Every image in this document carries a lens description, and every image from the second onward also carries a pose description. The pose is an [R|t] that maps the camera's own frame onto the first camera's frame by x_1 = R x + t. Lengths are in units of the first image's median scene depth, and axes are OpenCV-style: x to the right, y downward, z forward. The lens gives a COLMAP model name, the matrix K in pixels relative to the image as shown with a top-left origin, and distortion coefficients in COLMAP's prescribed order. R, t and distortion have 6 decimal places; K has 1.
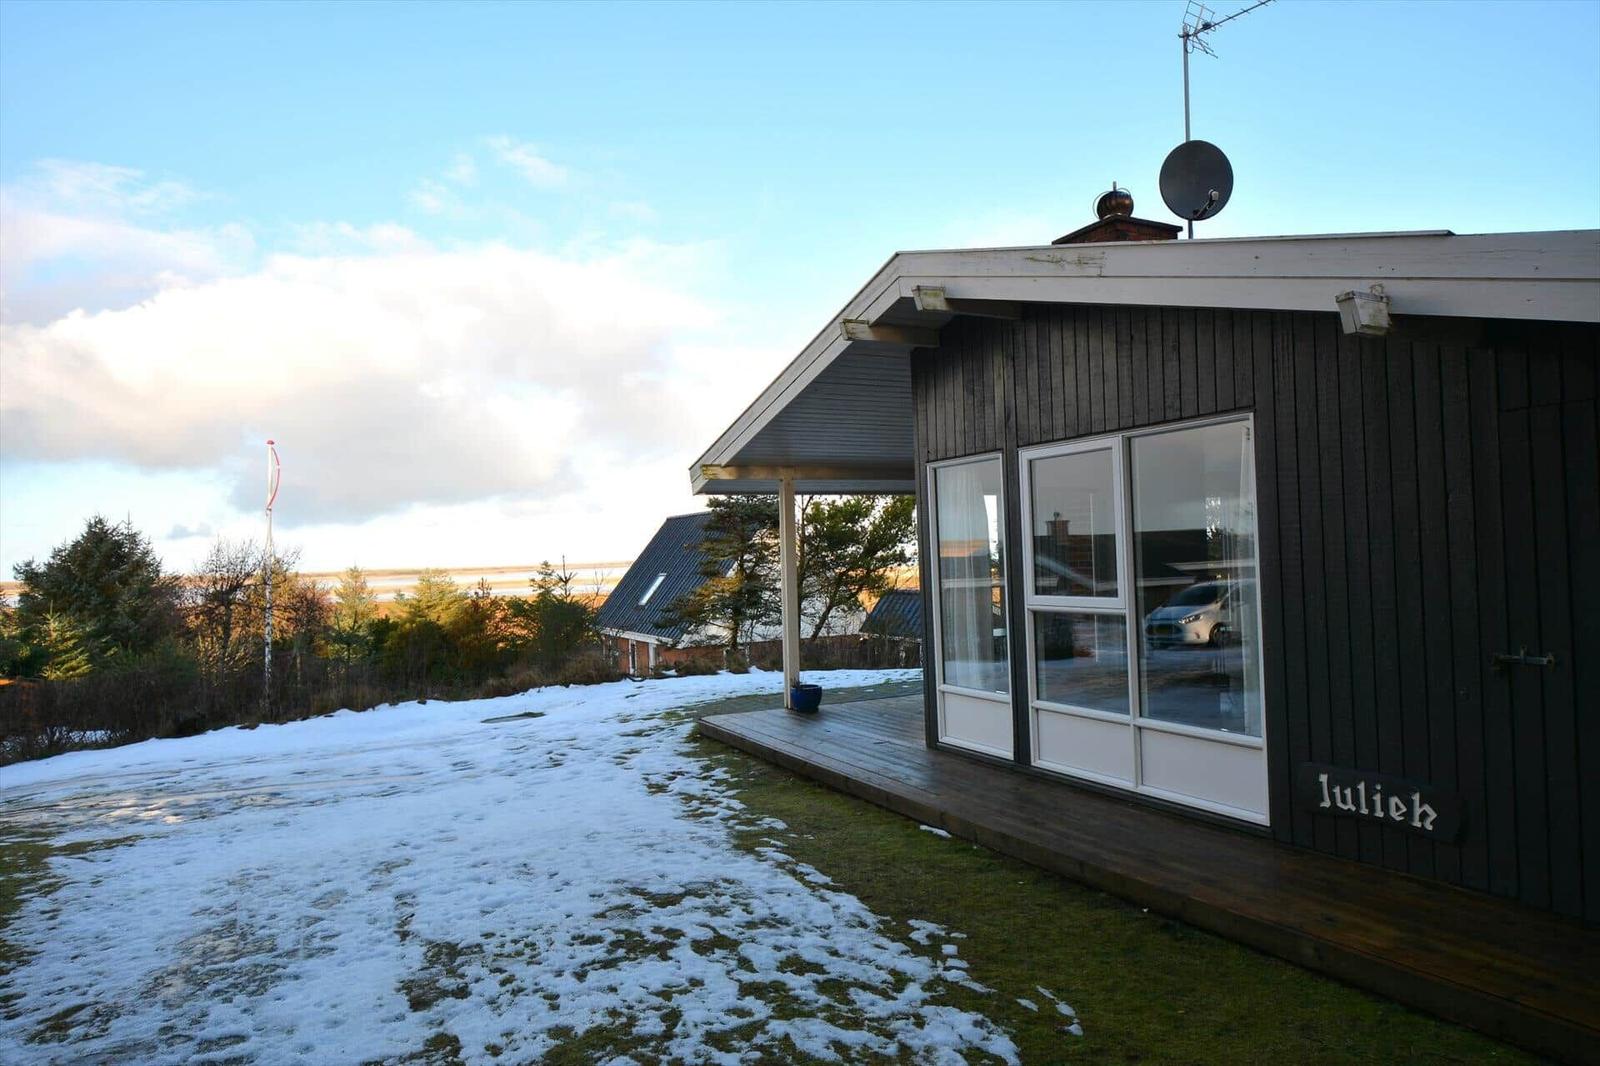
lens RADIAL K [[979.2, 0, 796.0], [0, 979.2, 538.8], [0, 0, 1]] dist [-0.003569, -0.003849]
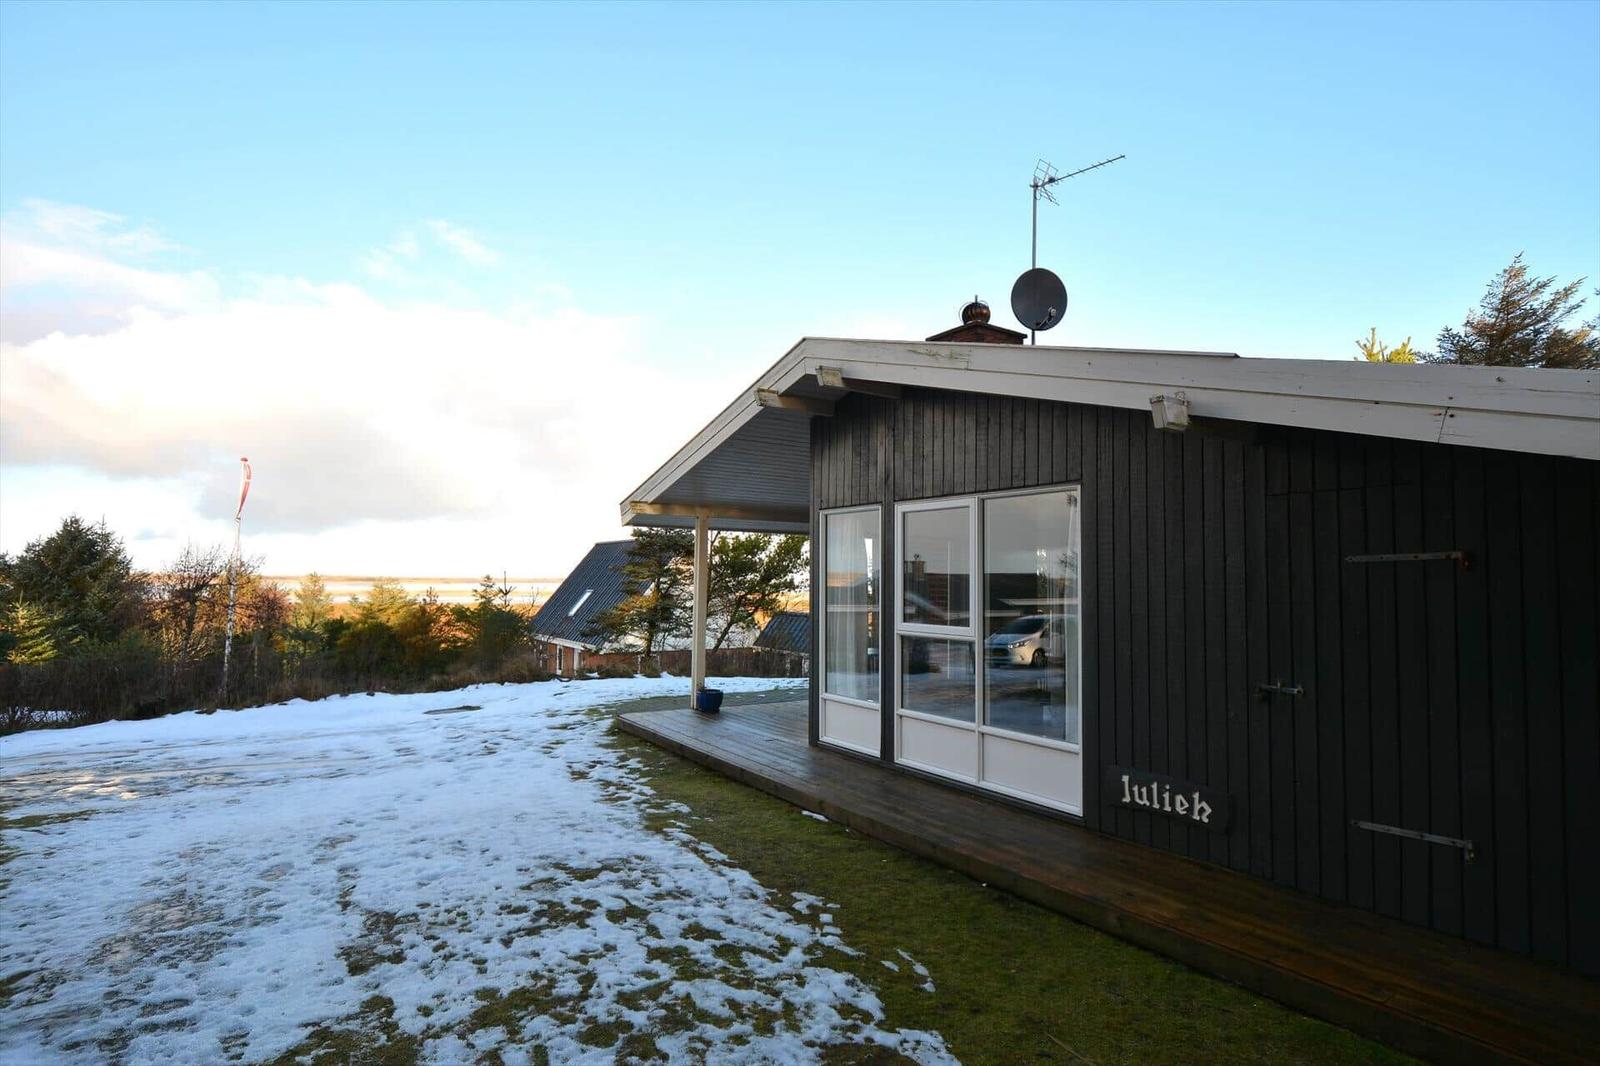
lens RADIAL K [[807.3, 0, 792.6], [0, 807.3, 539.1], [0, 0, 1]] dist [-0.000948, -0.003132]
pose [[0.992800, 0.049829, 0.108925, -0.008284], [-0.045978, 0.998235, -0.037587, -0.002056], [-0.110606, 0.032308, 0.993339, 0.005927]]
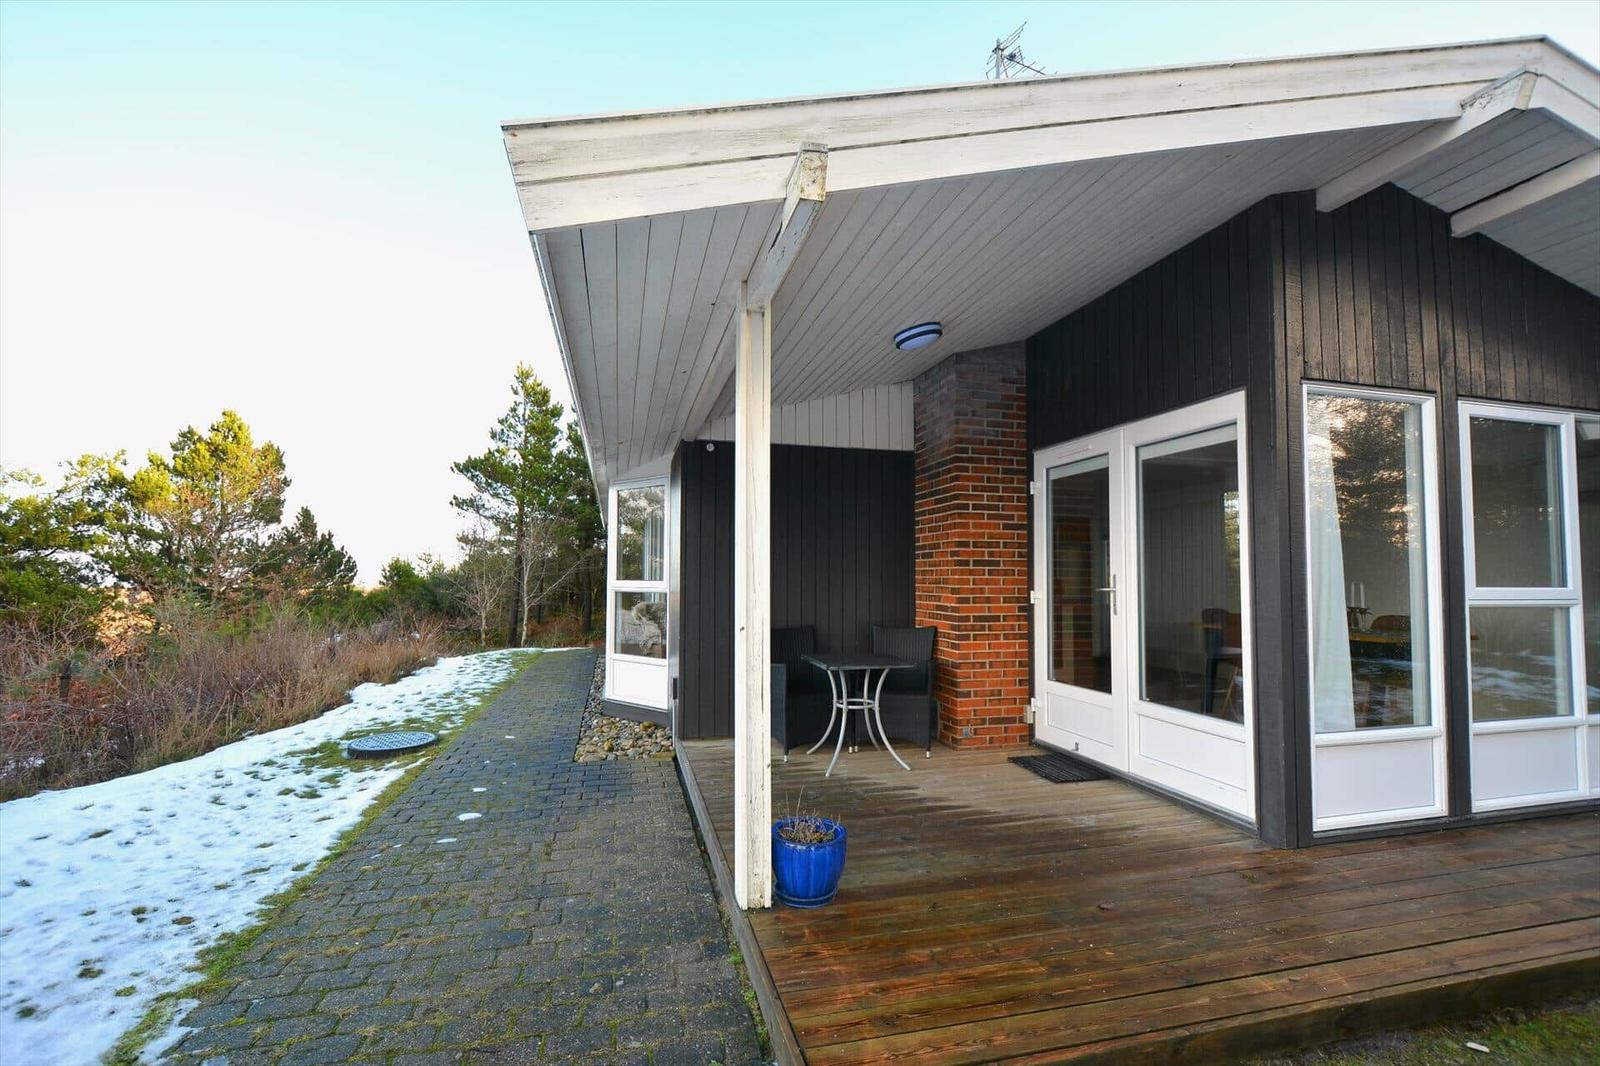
lens RADIAL K [[695.8, 0, 798.5], [0, 695.8, 542.6], [0, 0, 1]] dist [-0.001254, -0.000393]
pose [[0.212809, 0.083130, 0.973551, -0.379831], [-0.025899, 0.996504, -0.079429, 0.073187], [-0.976751, -0.008311, 0.214218, 1.287757]]
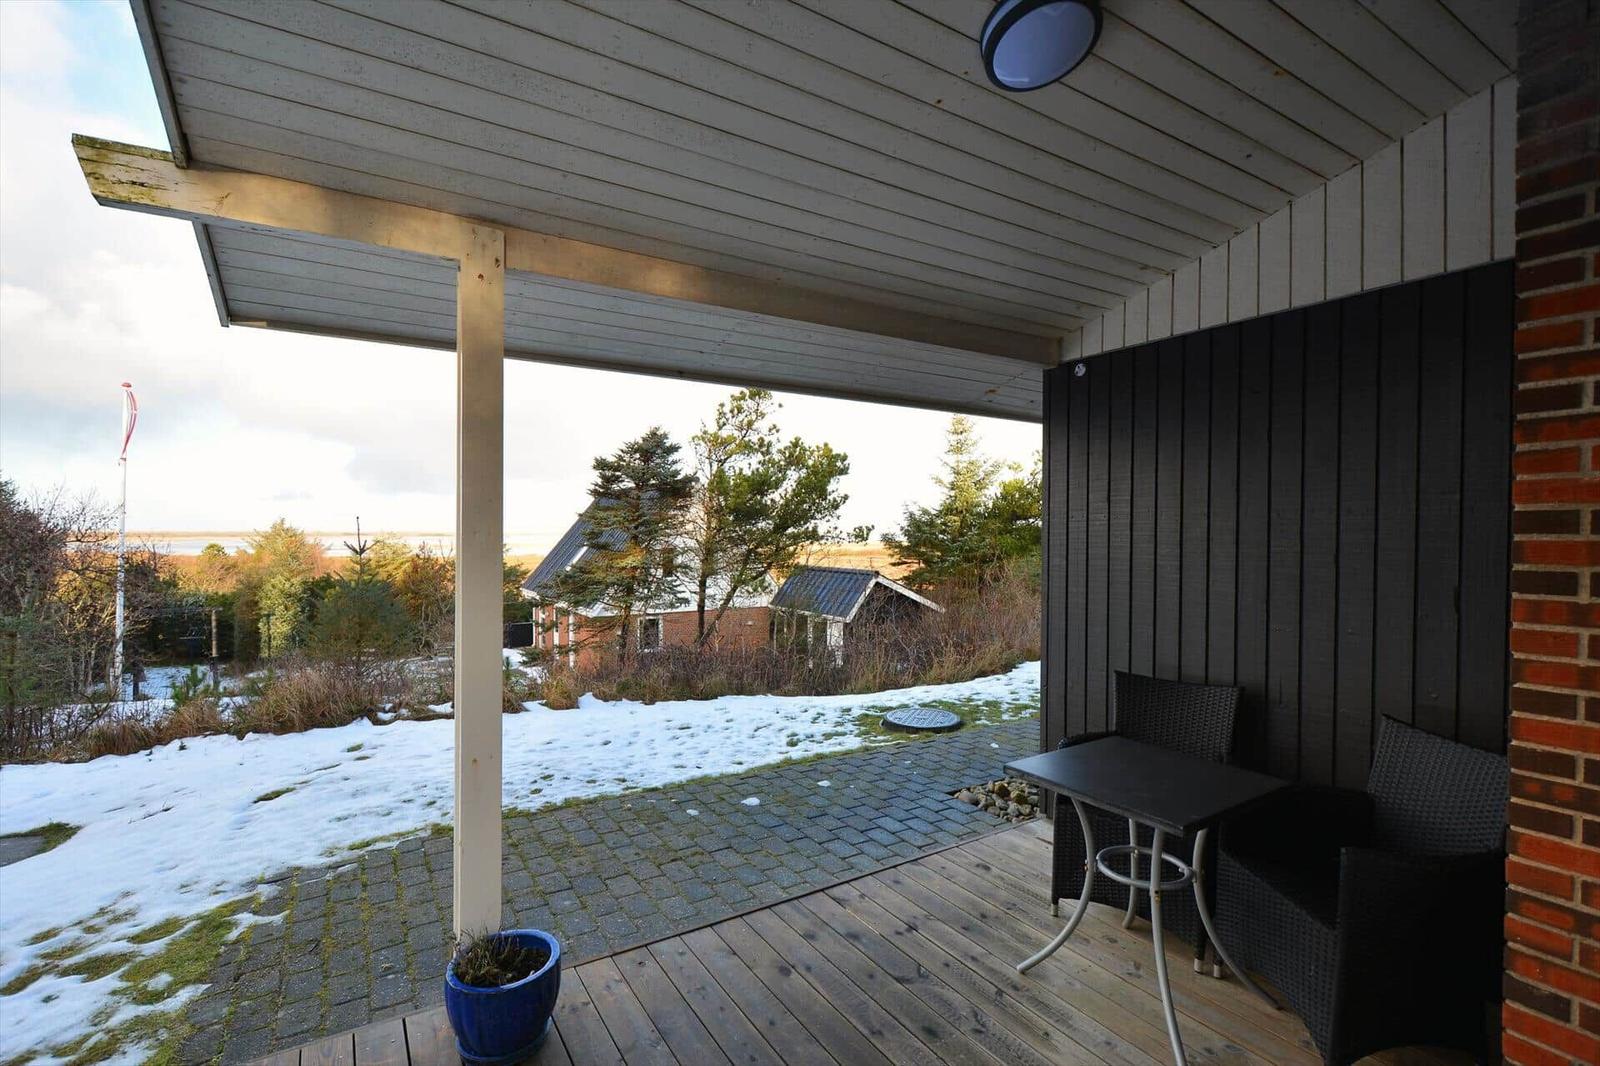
lens RADIAL K [[735.9, 0, 798.4], [0, 735.9, 534.2], [0, 0, 1]] dist [0.000285, -0.000112]
pose [[0.995129, 0.033737, 0.092628, 0.098607], [-0.035532, 0.999210, 0.017794, 0.021393], [-0.091955, -0.020998, 0.995542, 1.058623]]
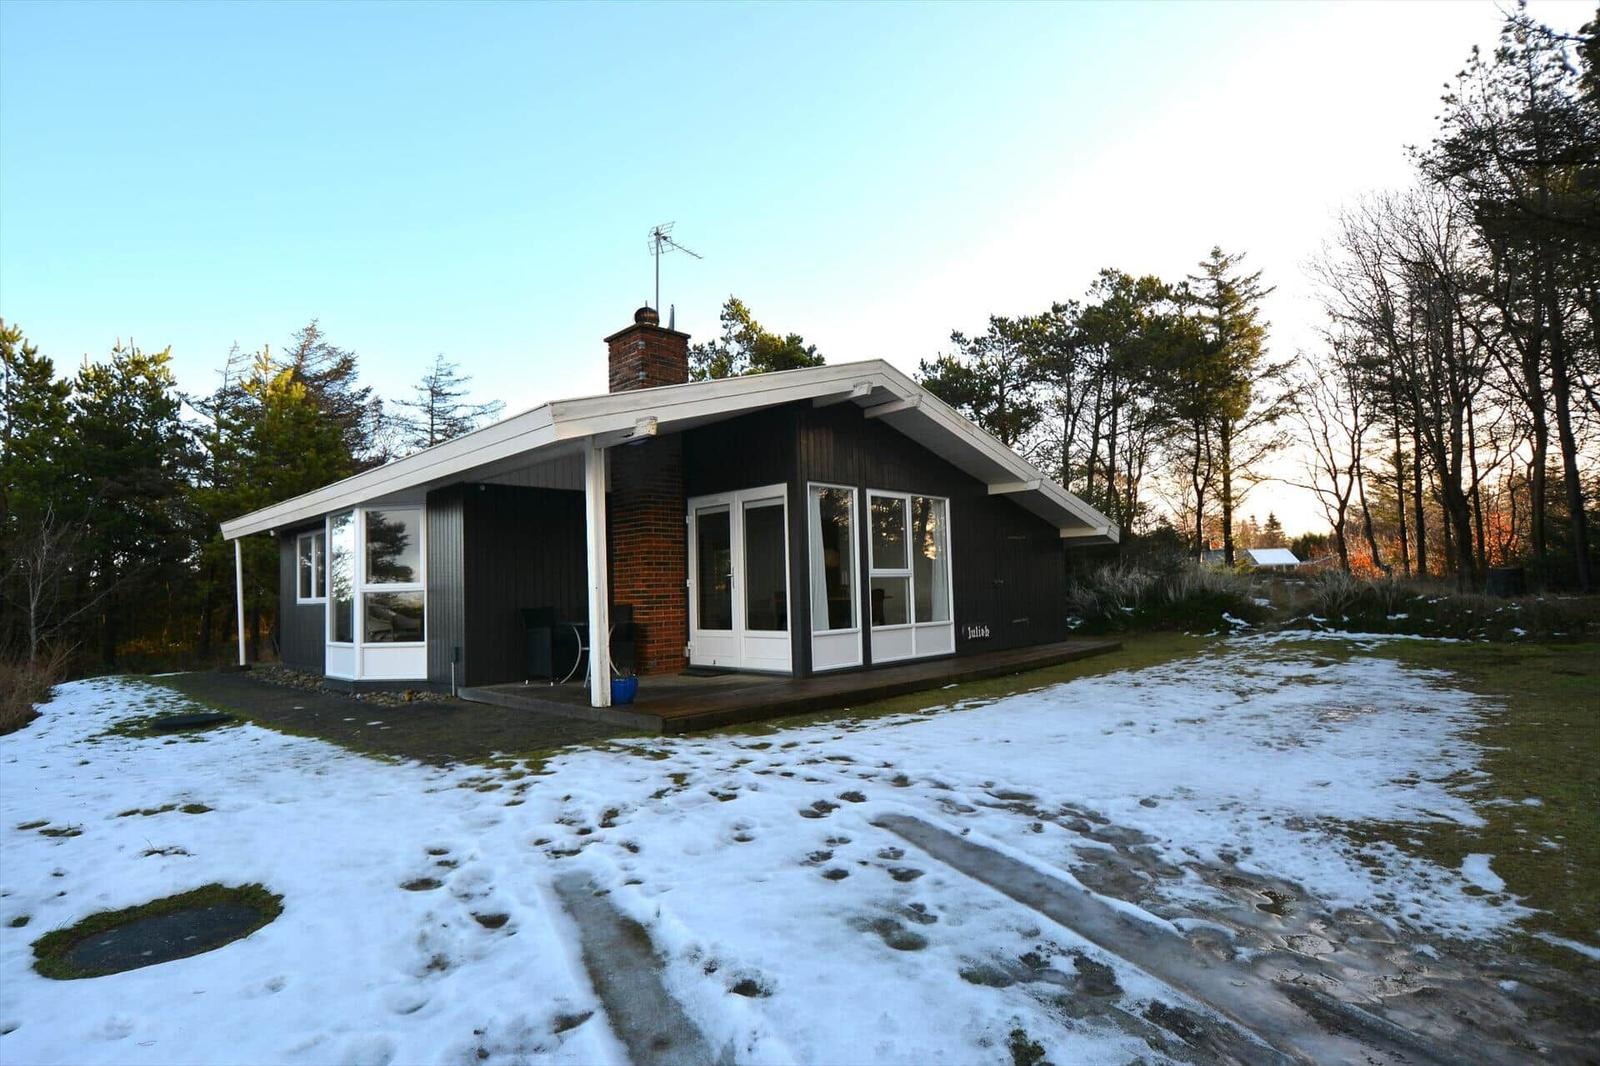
lens RADIAL K [[807.3, 0, 796.2], [0, 807.3, 526.7], [0, 0, 1]] dist [-0.000948, -0.003132]
pose [[-0.308658, 0.117837, 0.943846, -1.048614], [0.025735, 0.992968, -0.115554, 0.137288], [-0.950825, -0.011377, -0.309520, 1.467826]]
